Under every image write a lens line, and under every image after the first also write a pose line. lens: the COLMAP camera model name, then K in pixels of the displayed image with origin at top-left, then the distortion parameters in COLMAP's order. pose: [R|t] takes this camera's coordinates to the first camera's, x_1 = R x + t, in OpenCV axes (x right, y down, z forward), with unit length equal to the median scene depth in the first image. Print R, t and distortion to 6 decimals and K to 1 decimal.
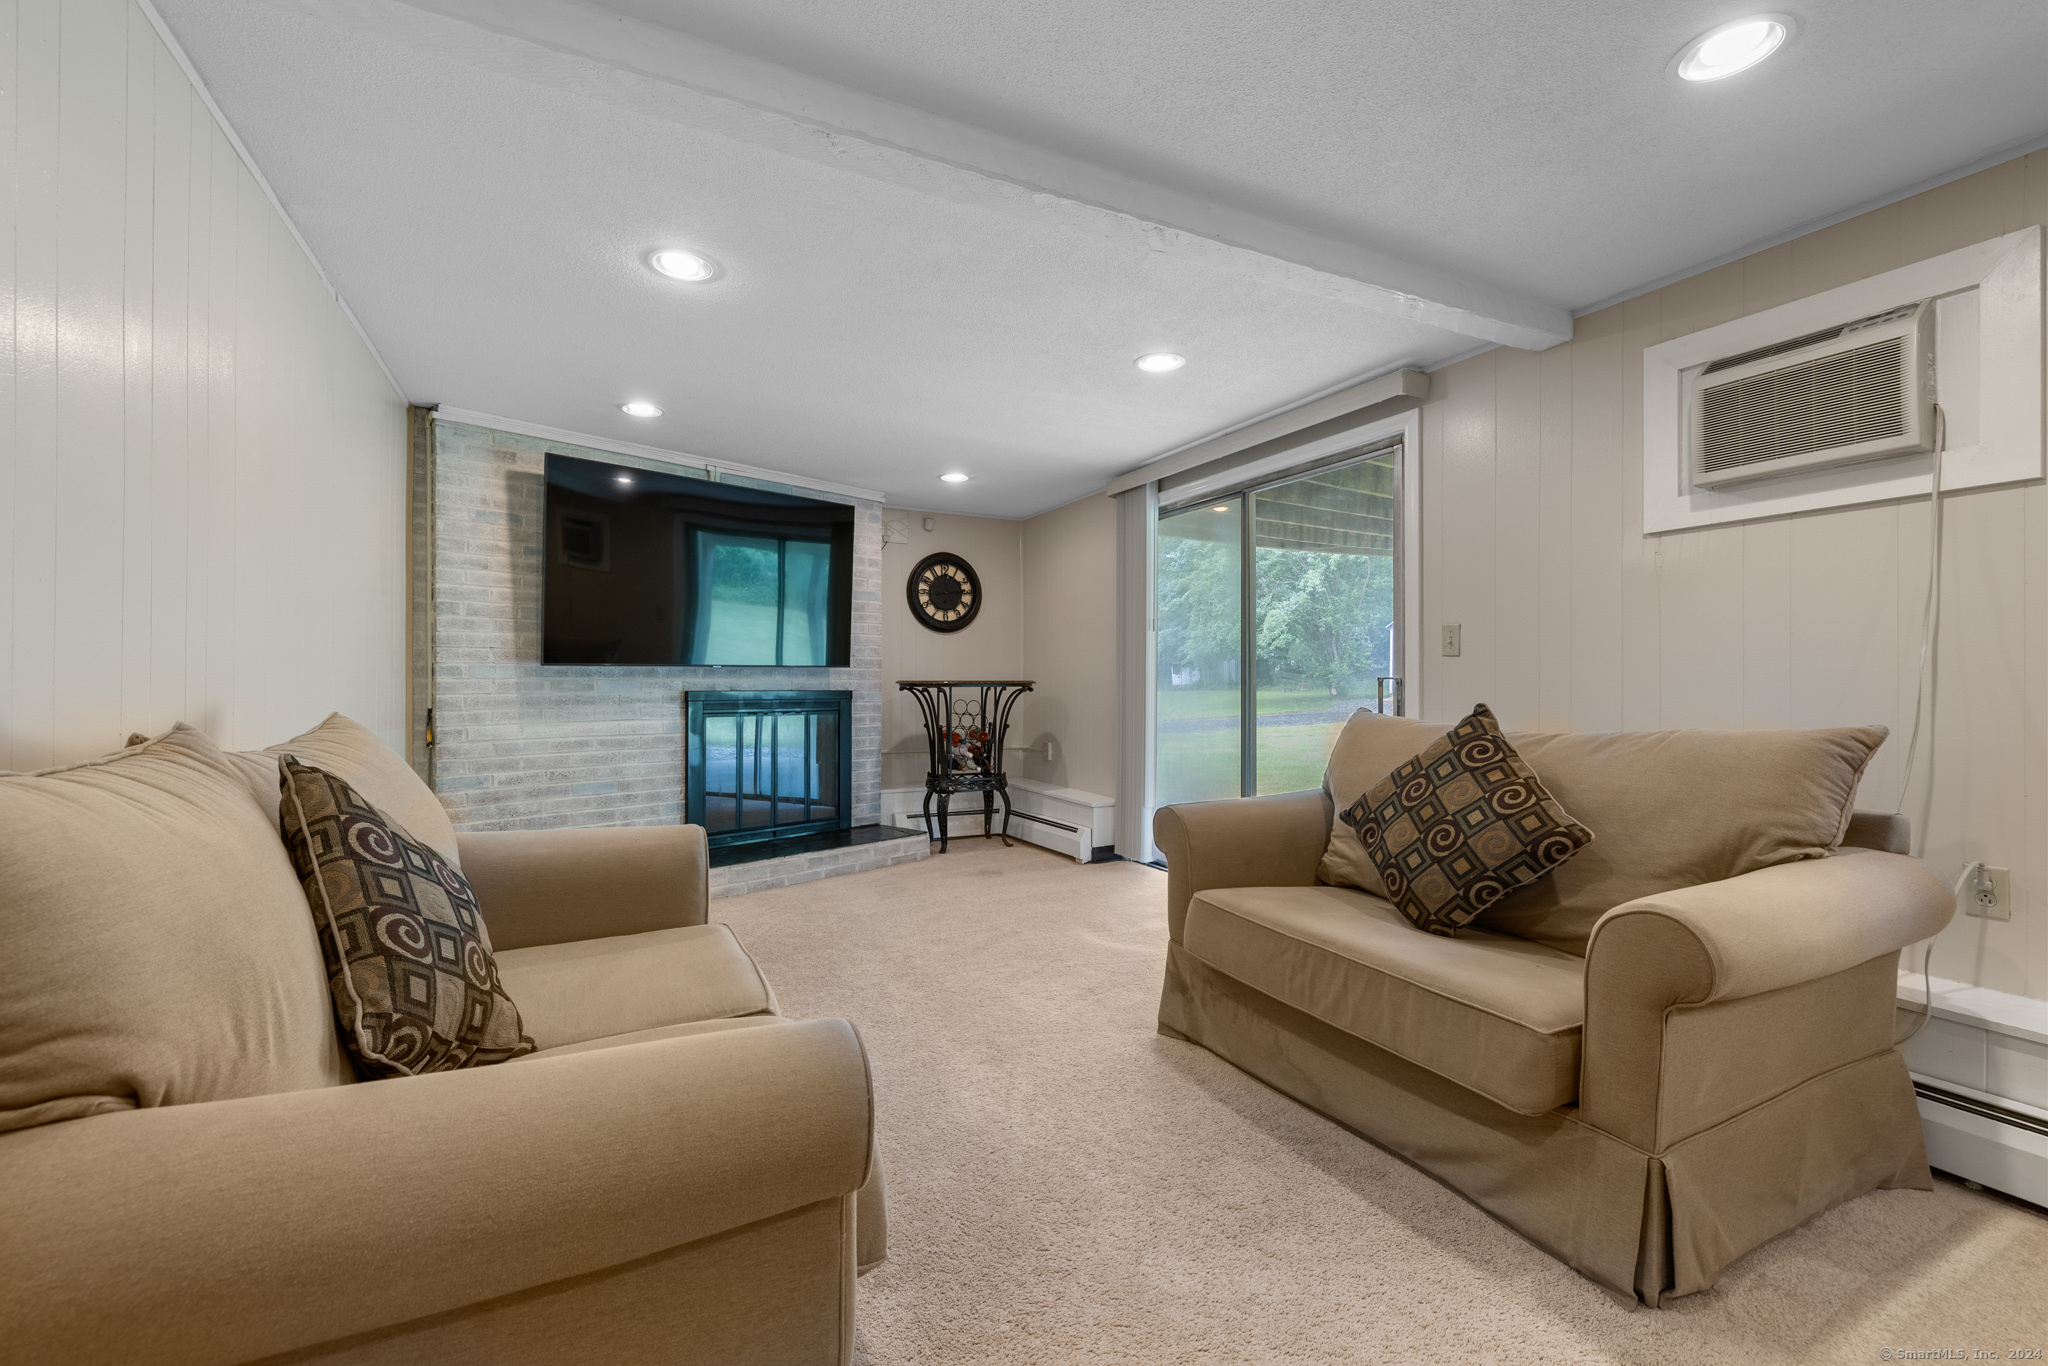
lens RADIAL K [[861.9, 0, 1011.1], [0, 861.9, 675.7], [0, 0, 1]] dist [-0.007706, -0.000707]
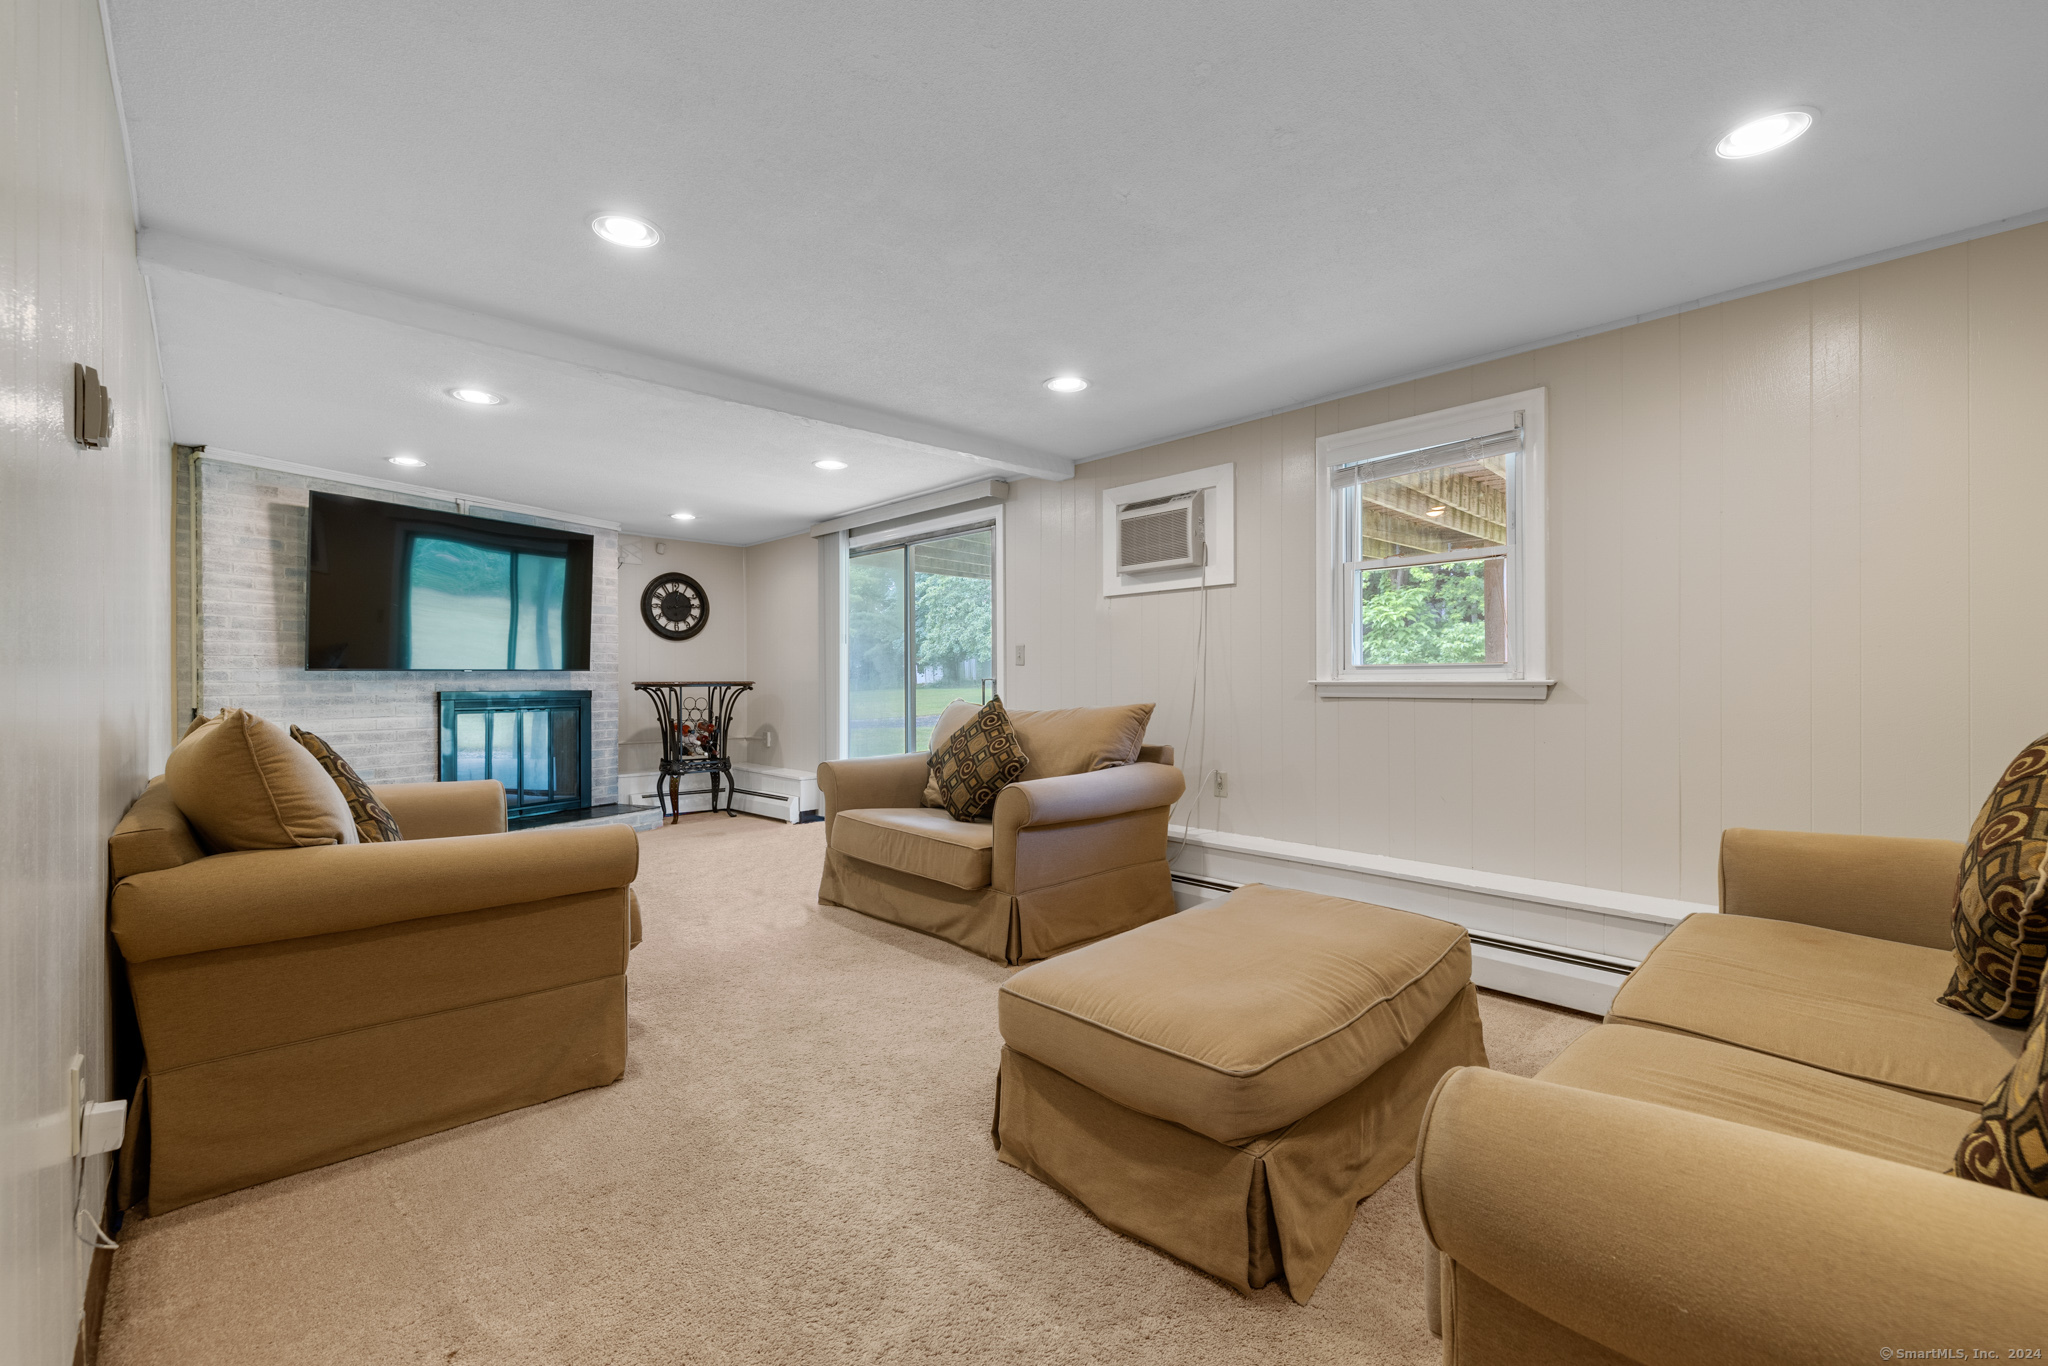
lens RADIAL K [[861.9, 0, 1024.2], [0, 861.9, 680.2], [0, 0, 1]] dist [-0.007706, -0.000707]
pose [[0.954467, -0.003946, 0.298290, 0.038254], [0.001920, 0.999973, 0.007086, -0.005198], [-0.298310, -0.006191, 0.954449, -0.387008]]
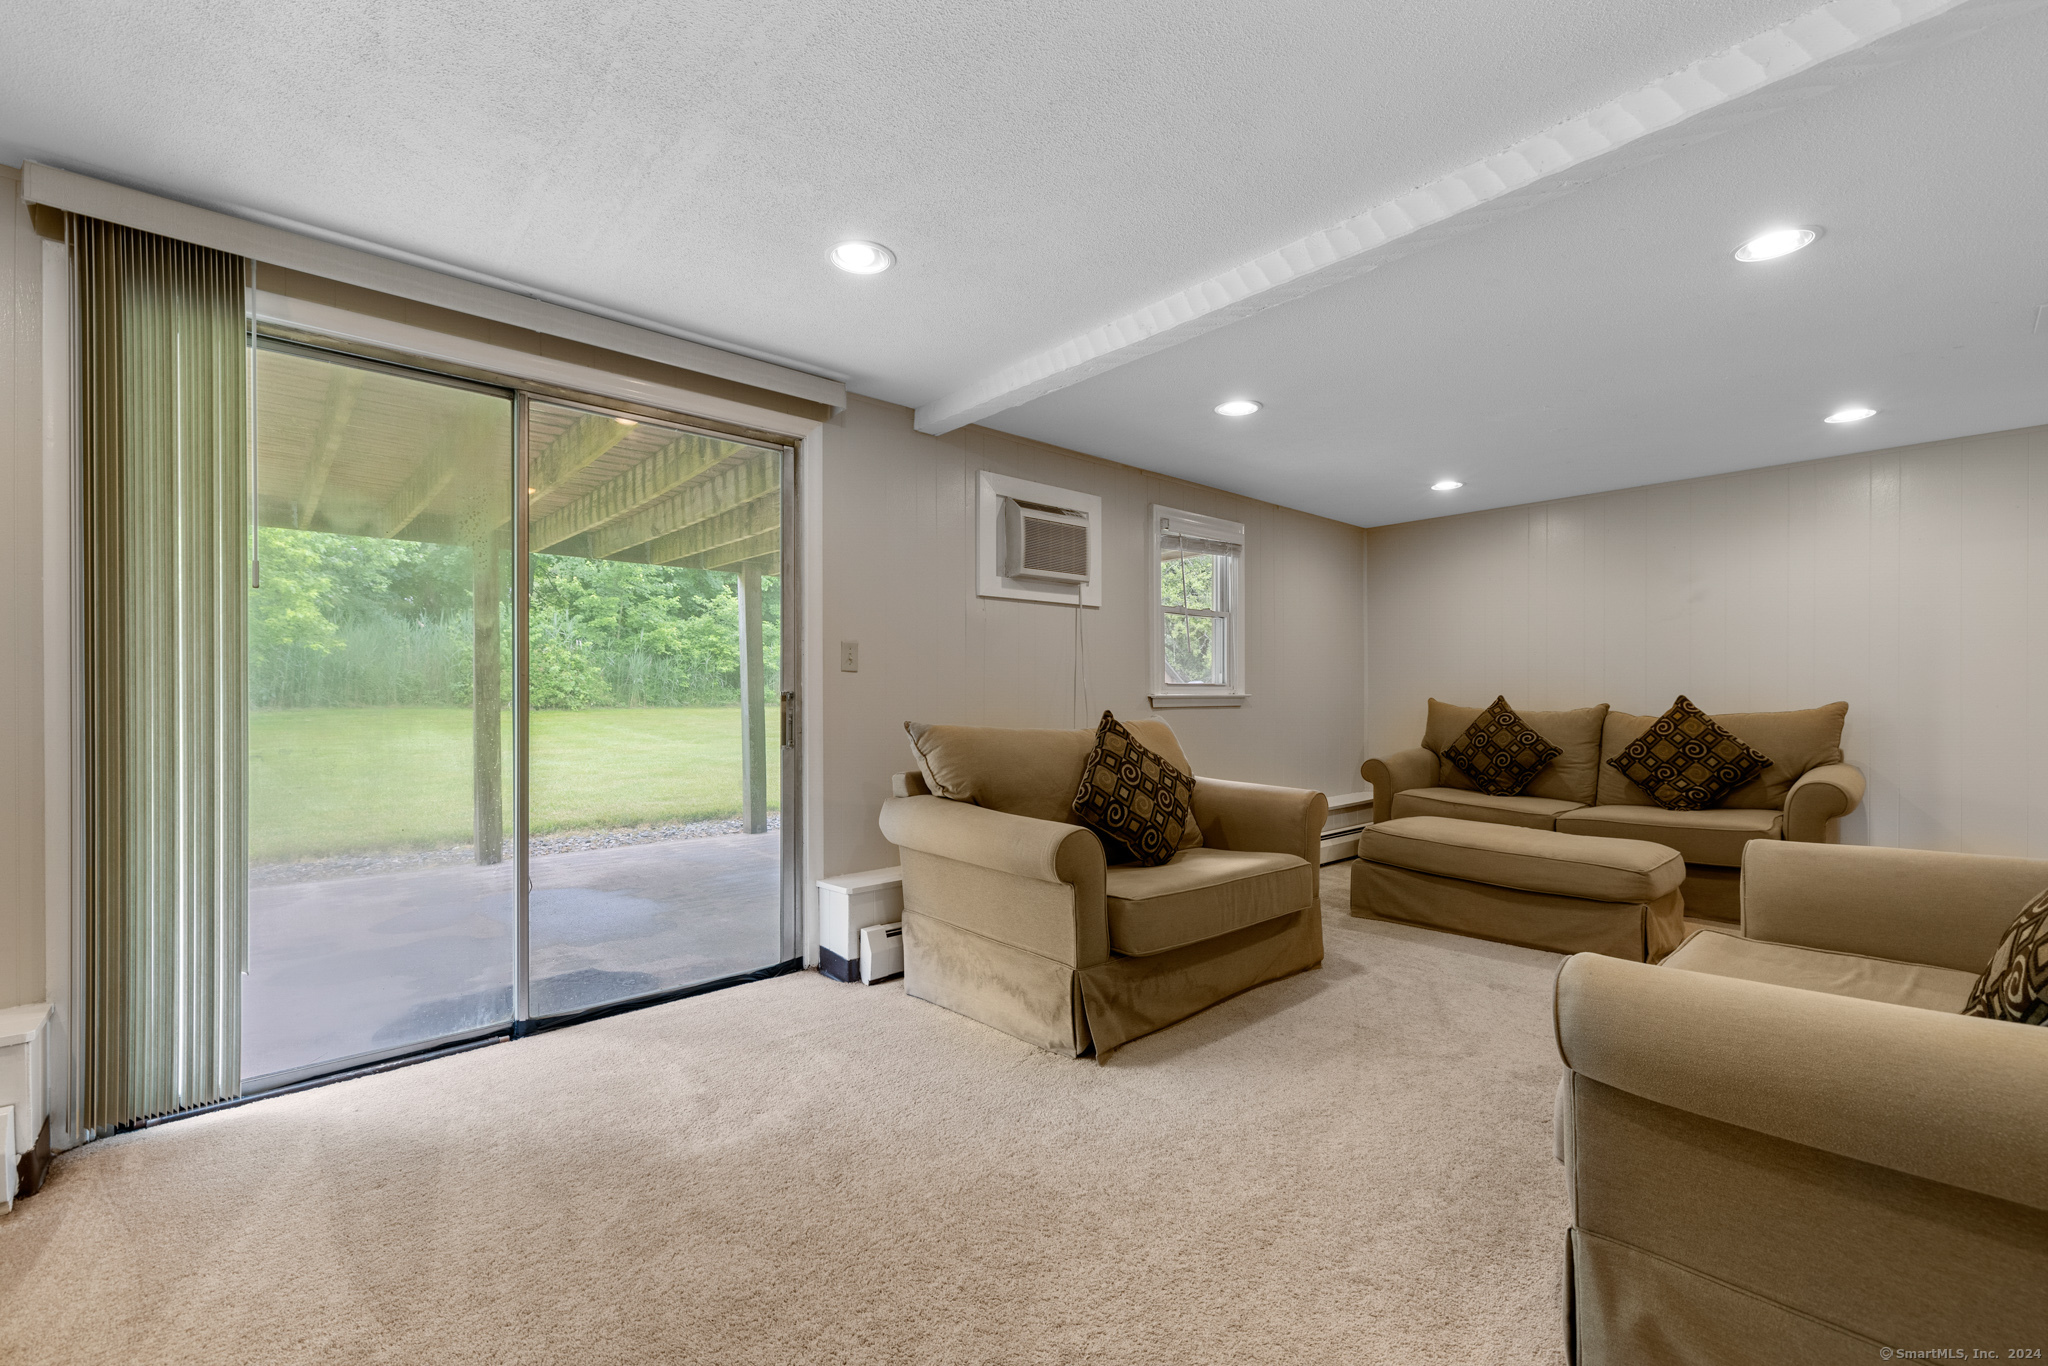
lens RADIAL K [[861.9, 0, 1023.5], [0, 861.9, 691.4], [0, 0, 1]] dist [-0.007706, -0.000707]
pose [[-0.281792, 0.003995, 0.959467, -0.442114], [-0.004650, 0.999974, -0.005530, 0.005346], [-0.959464, -0.006020, -0.281767, 0.837698]]
